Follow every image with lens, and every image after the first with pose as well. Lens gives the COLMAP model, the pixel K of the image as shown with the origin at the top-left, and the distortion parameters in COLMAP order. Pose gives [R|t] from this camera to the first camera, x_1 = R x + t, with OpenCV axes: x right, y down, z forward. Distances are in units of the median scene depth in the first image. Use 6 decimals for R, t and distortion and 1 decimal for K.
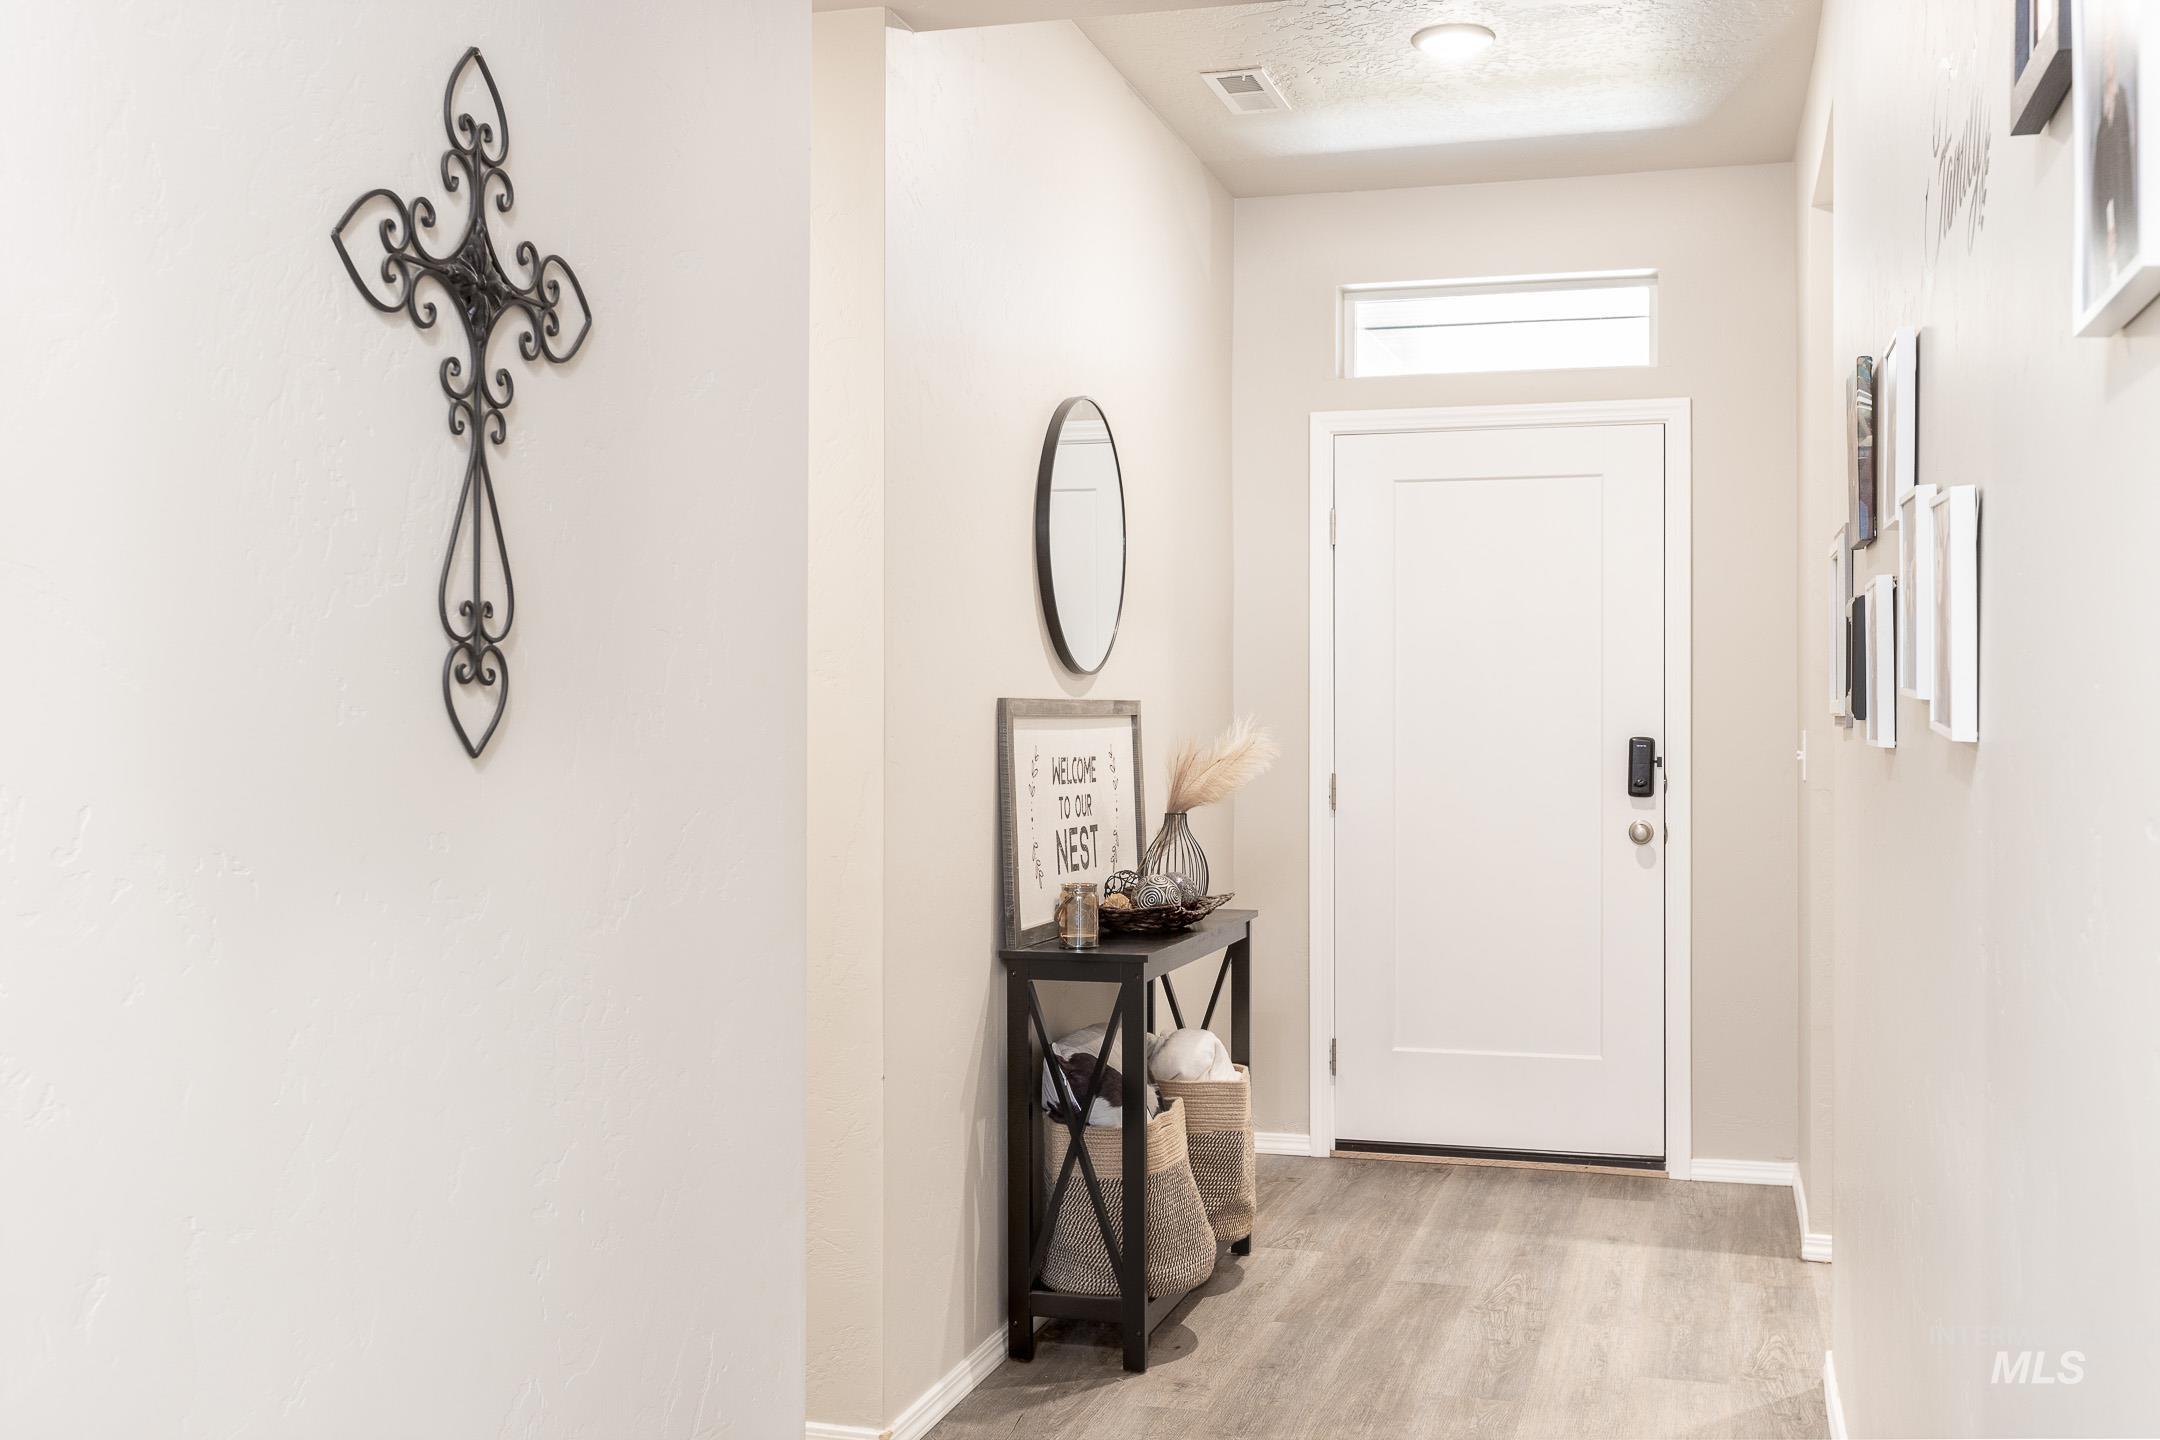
lens RADIAL K [[2017.4, 0, 1080.0], [0, 2017.4, 720.0], [0, 0, 1]] dist [-0.004187, -0.003582]
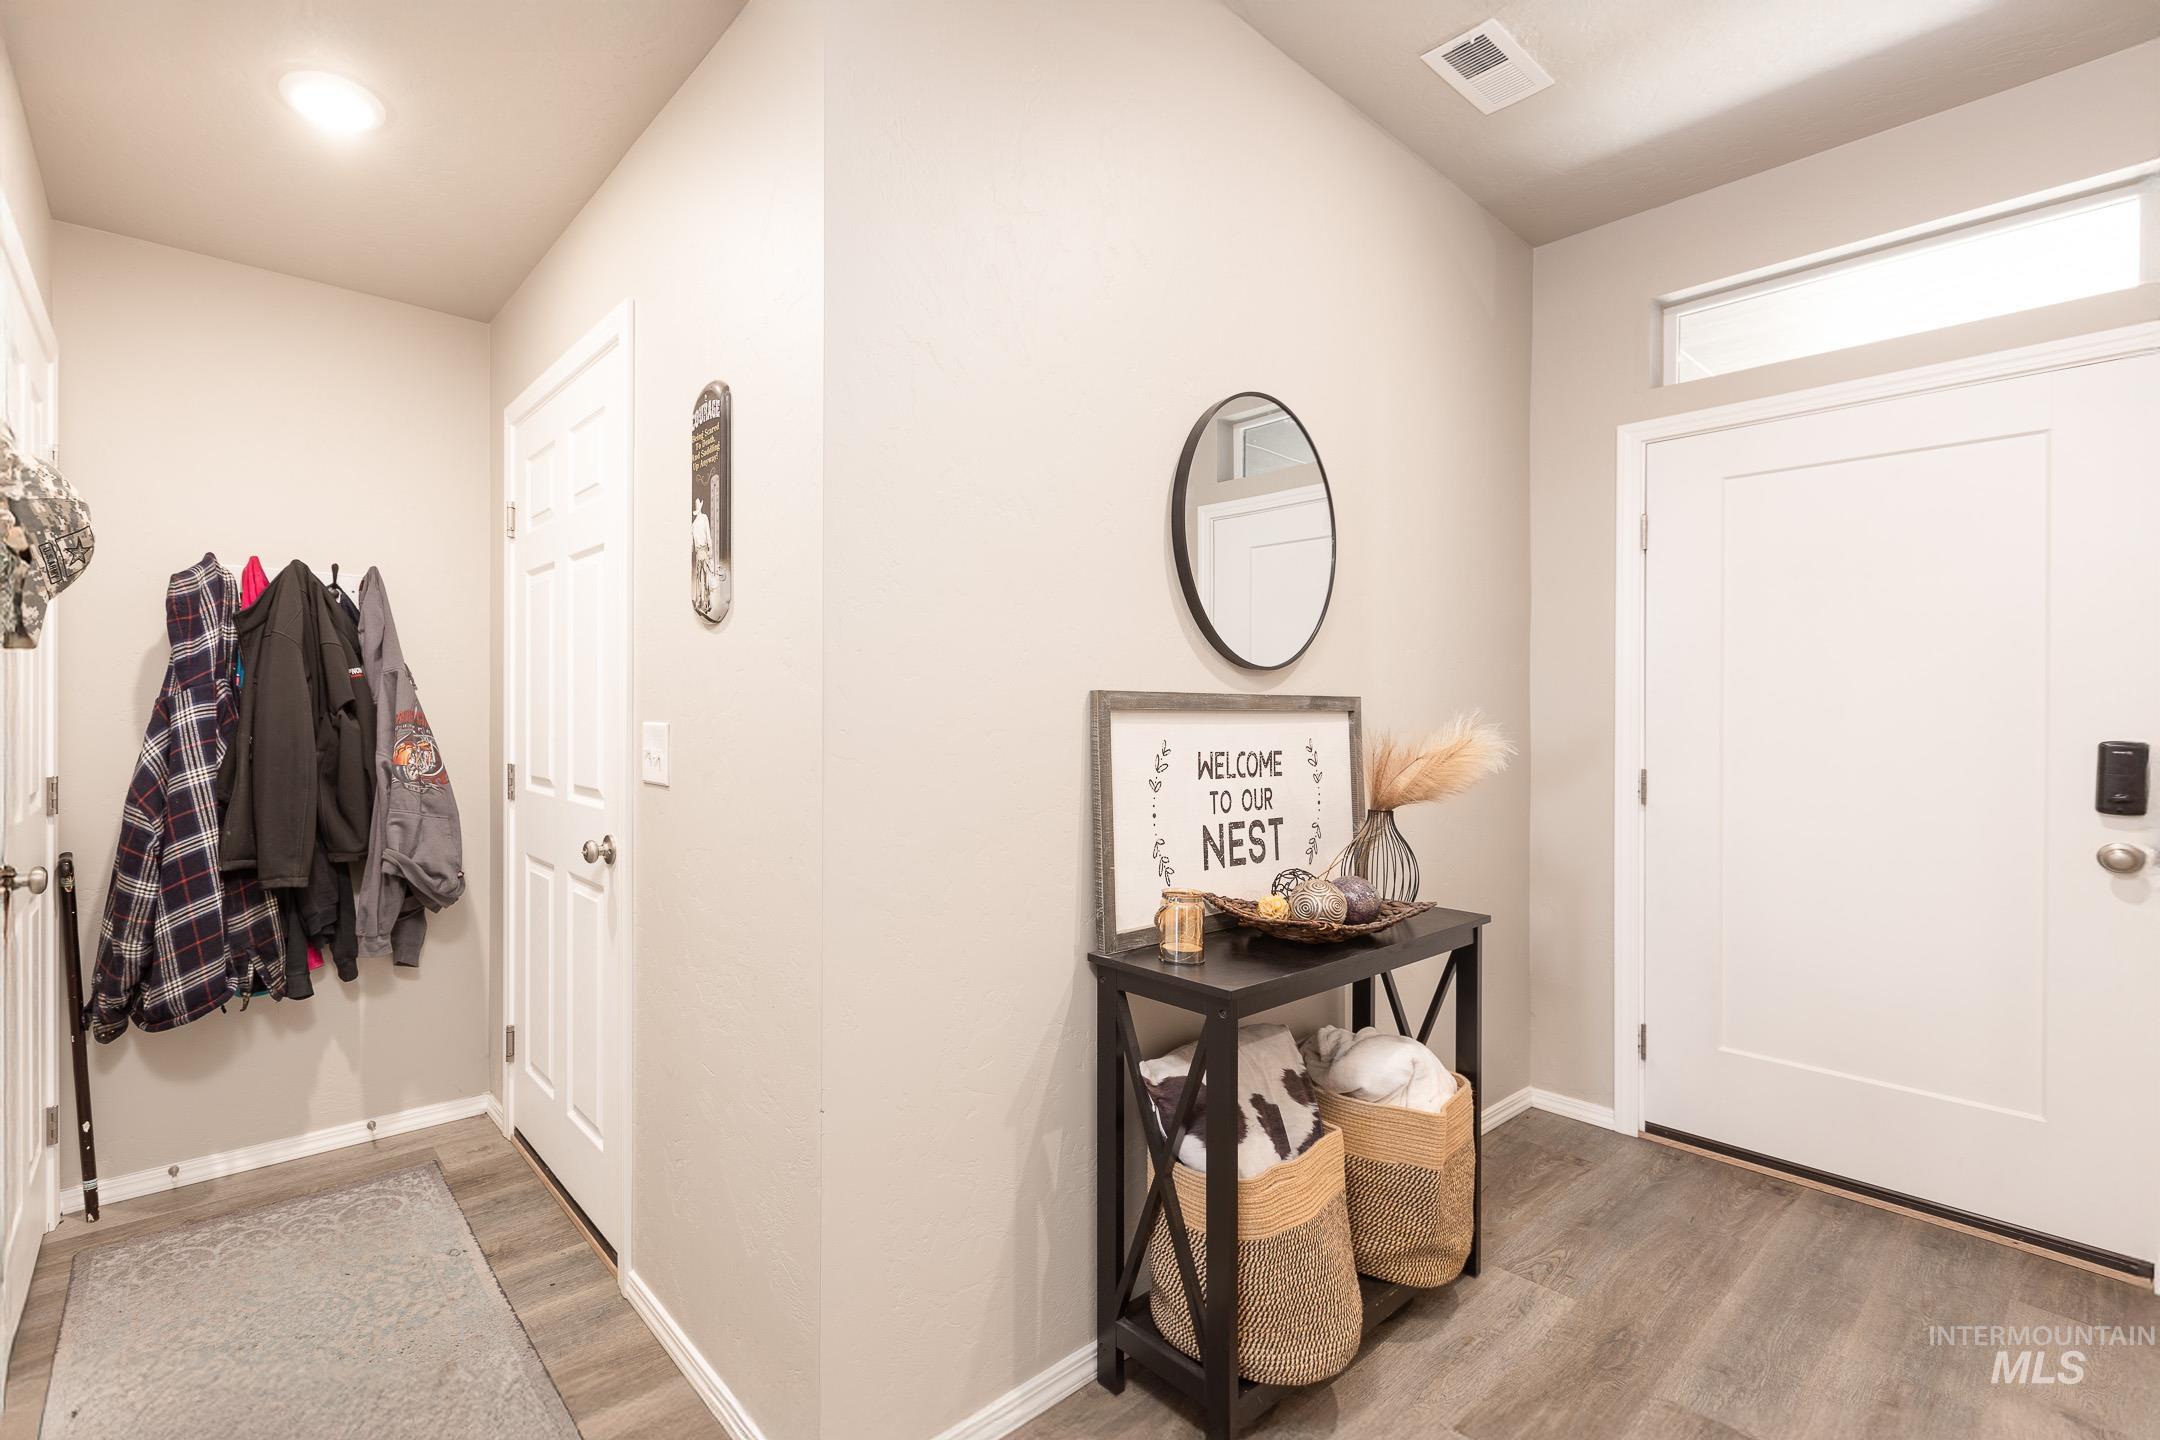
lens RADIAL K [[860.0, 0, 970.2], [0, 860.0, 717.0], [0, 0, 1]] dist [0.005201, -0.000738]
pose [[0.807974, 0.003538, -0.589208, 0.128328], [-0.004970, 0.999987, -0.000811, 0.002006], [0.589197, 0.003584, 0.807981, 0.522672]]
